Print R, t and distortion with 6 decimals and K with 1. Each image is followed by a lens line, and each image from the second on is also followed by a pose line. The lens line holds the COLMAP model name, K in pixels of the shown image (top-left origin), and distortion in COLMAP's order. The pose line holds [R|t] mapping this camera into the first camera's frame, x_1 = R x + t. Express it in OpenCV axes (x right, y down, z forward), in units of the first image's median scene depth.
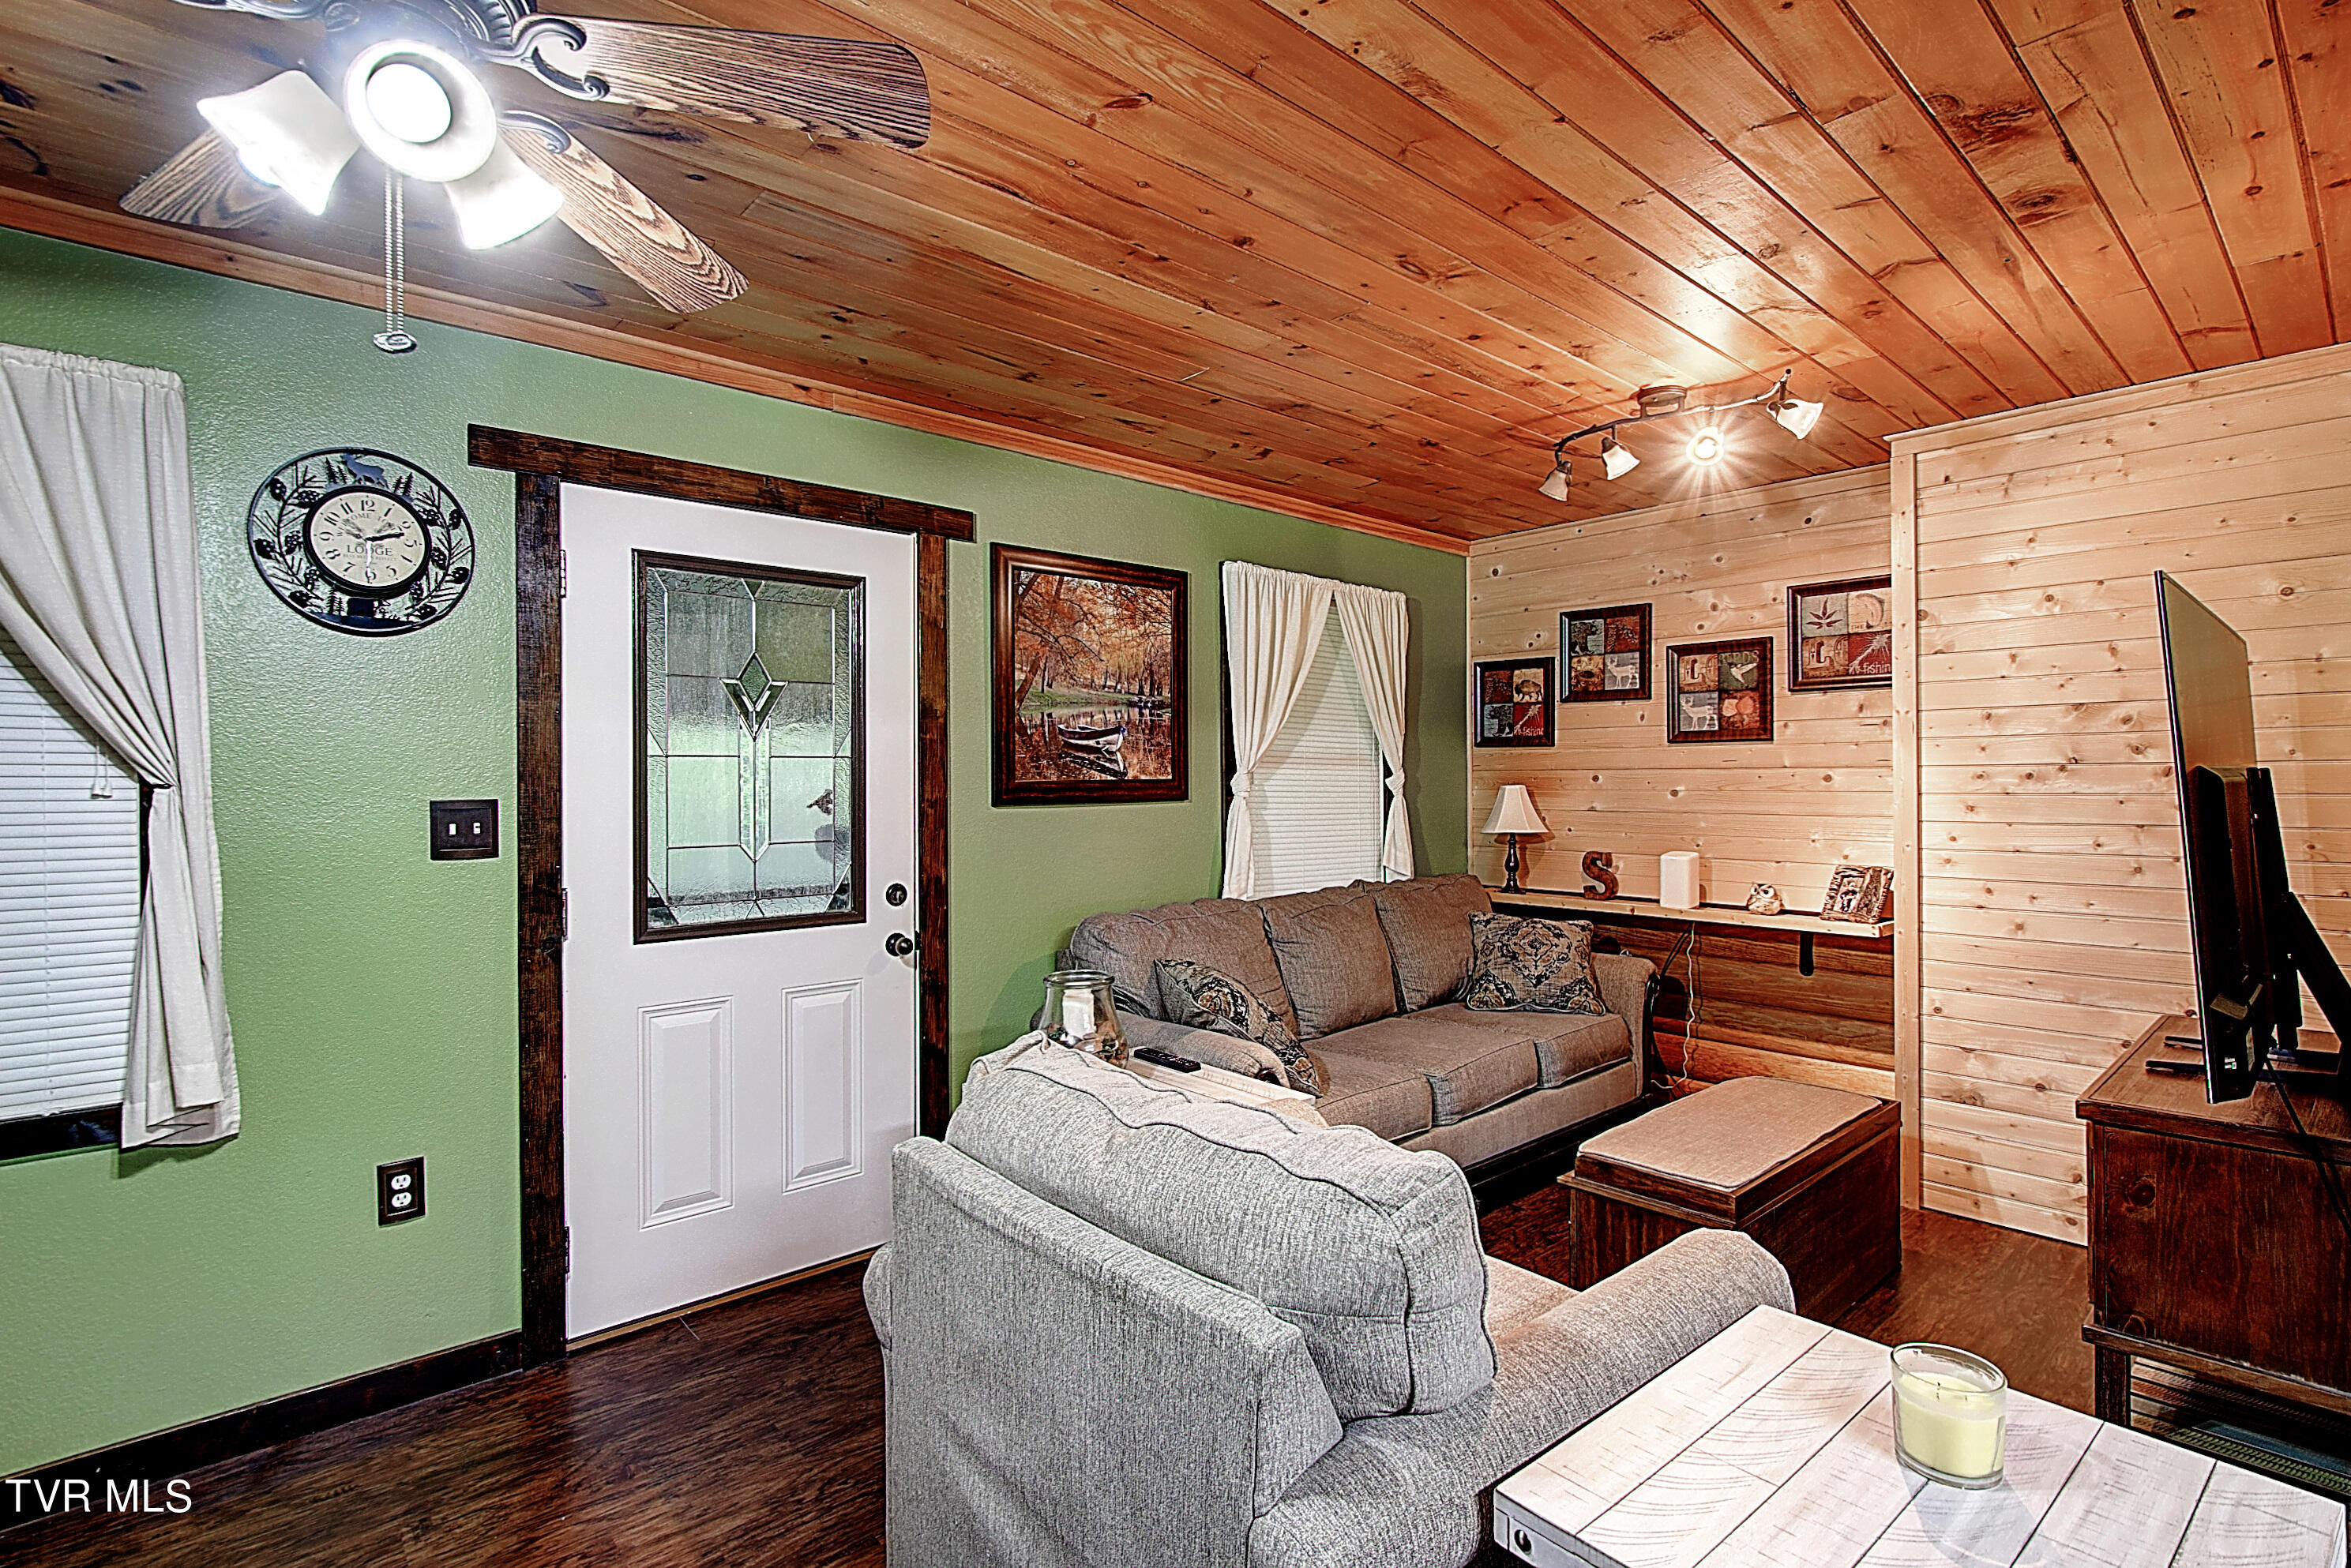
lens RADIAL K [[1116.4, 0, 1165.6], [0, 1116.4, 775.3], [0, 0, 1]] dist [0.002479, -0.011022]
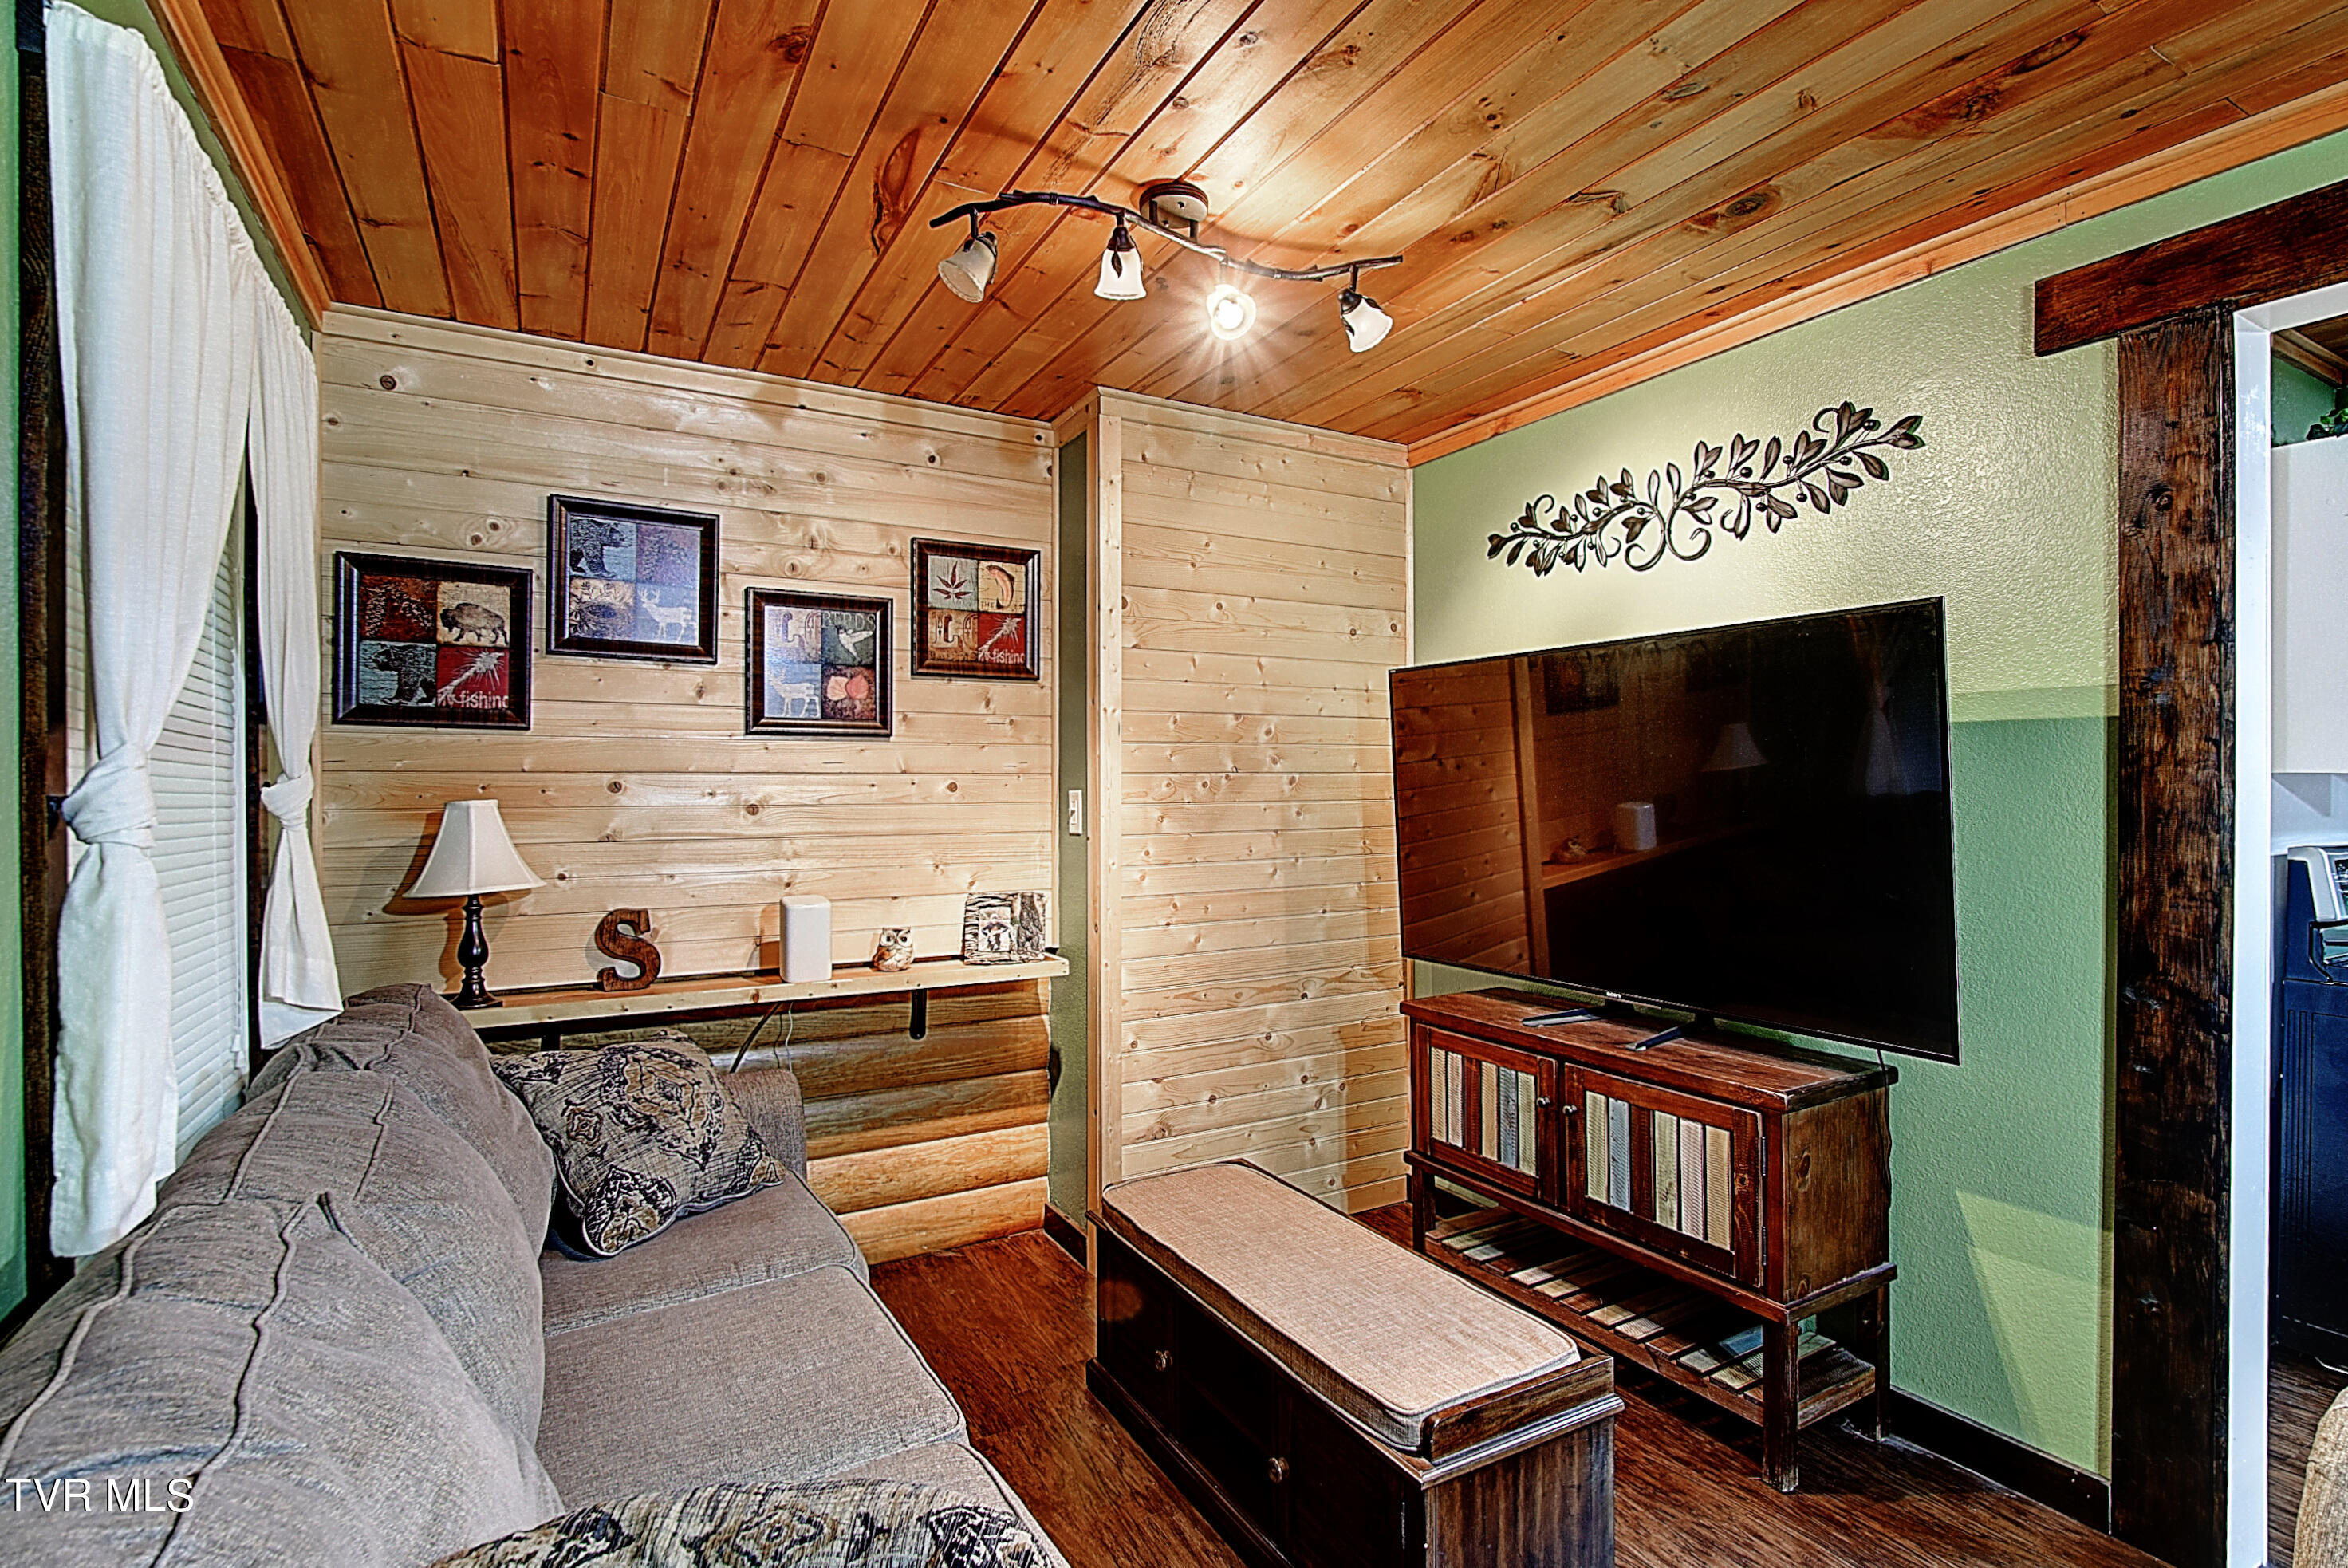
lens RADIAL K [[1102.6, 0, 1169.8], [0, 1102.6, 795.4], [0, 0, 1]] dist [-0.014074, -0.000124]
pose [[0.208283, -0.002580, 0.978065, -0.139445], [-0.000170, 0.999996, 0.002674, 0.005989], [-0.978068, -0.000723, 0.208282, 0.644309]]
